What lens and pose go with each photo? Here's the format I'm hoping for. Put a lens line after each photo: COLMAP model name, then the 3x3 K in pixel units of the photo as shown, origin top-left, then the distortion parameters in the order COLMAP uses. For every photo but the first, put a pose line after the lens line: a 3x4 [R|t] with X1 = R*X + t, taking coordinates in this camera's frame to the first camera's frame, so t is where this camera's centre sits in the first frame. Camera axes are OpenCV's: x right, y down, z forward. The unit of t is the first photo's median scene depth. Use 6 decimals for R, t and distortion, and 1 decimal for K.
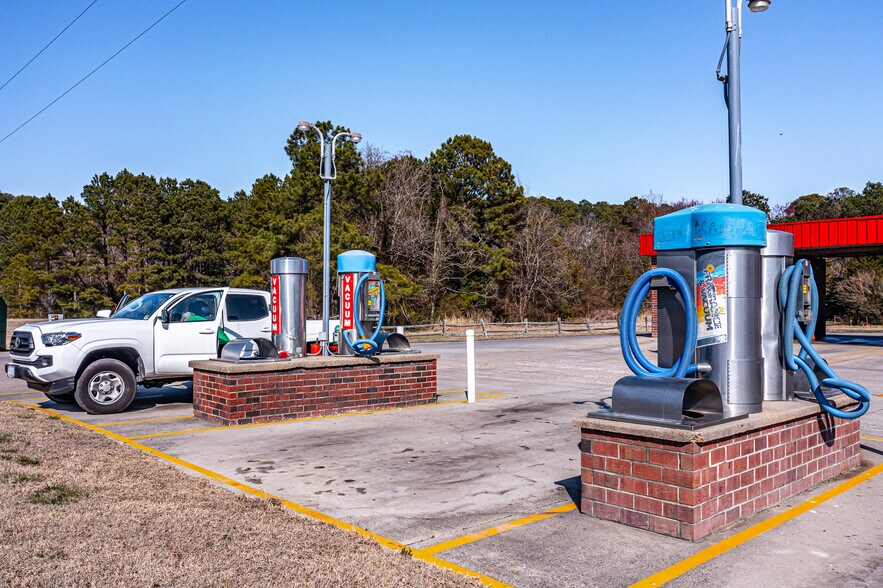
lens RADIAL K [[708.2, 0, 441.5], [0, 708.2, 294.0], [0, 0, 1]] dist [-0.016414, 0.009940]
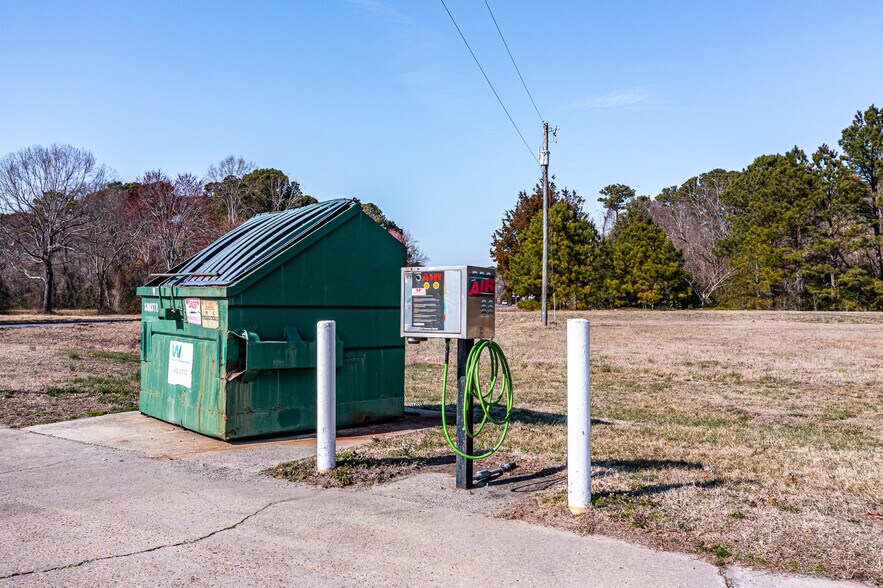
lens RADIAL K [[708.2, 0, 441.5], [0, 708.2, 294.0], [0, 0, 1]] dist [-0.016414, 0.009940]
pose [[0.535107, -0.012660, -0.844690, -0.178089], [0.020451, 0.999789, -0.002028, 0.015517], [0.844537, -0.016190, 0.535253, 0.398157]]
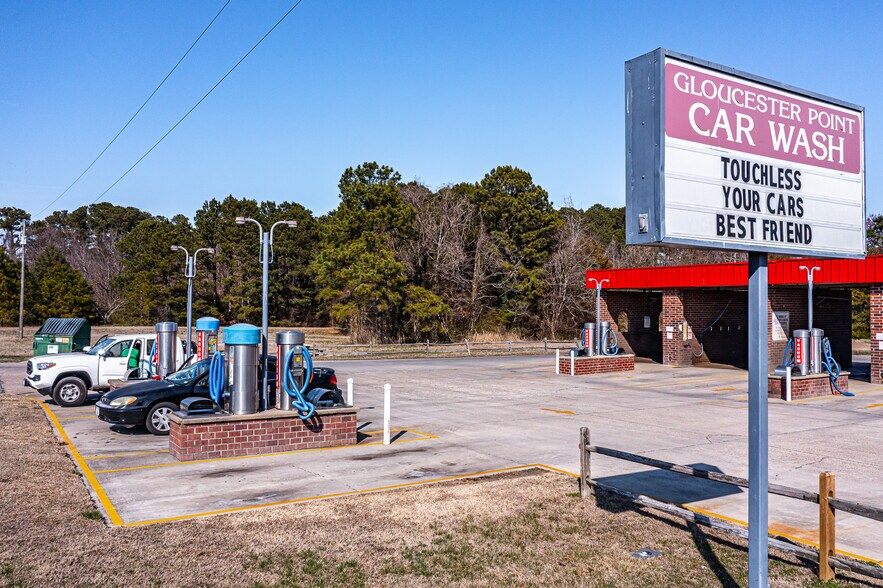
lens RADIAL K [[708.2, 0, 441.5], [0, 708.2, 294.0], [0, 0, 1]] dist [-0.016414, 0.009940]
pose [[0.985543, 0.005182, -0.169346, 0.131177], [-0.006240, 0.999964, -0.005717, -0.019968], [0.169310, 0.006691, 0.985540, -0.108222]]
